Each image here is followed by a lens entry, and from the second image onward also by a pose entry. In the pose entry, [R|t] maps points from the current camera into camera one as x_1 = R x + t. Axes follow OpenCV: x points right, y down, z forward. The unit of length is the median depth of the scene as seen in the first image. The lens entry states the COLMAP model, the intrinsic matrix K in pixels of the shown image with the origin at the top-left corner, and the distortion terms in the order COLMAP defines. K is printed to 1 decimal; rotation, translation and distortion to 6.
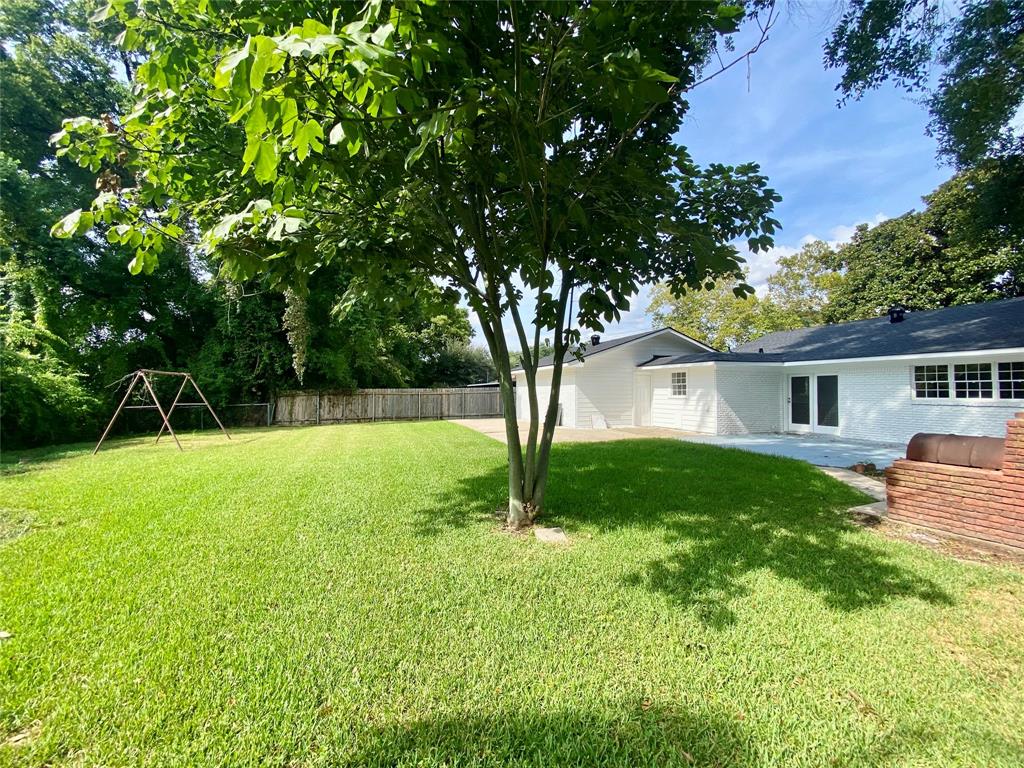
lens RADIAL K [[412.4, 0, 512.0], [0, 412.4, 384.0], [0, 0, 1]] dist [0.001769, 0.000110]
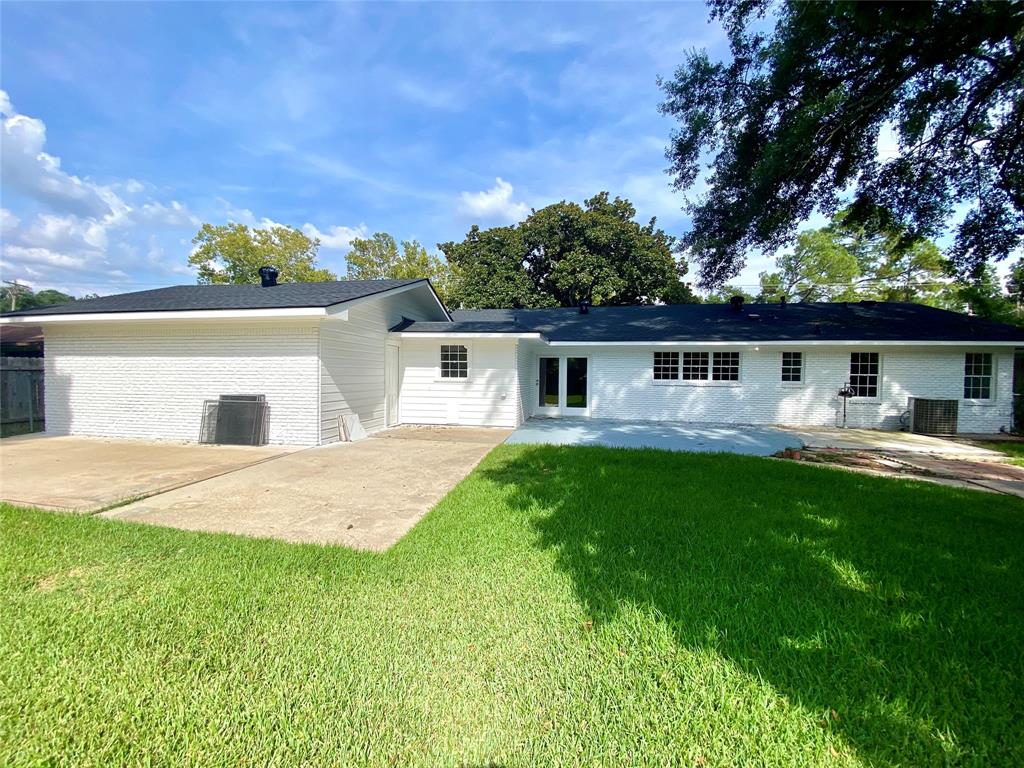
lens RADIAL K [[412.4, 0, 512.0], [0, 412.4, 384.0], [0, 0, 1]] dist [0.001769, 0.000110]
pose [[0.491271, -0.017345, 0.870834, -0.183207], [-0.025869, 0.999070, 0.034493, 0.013238], [-0.870622, -0.039473, 0.490366, 0.630007]]
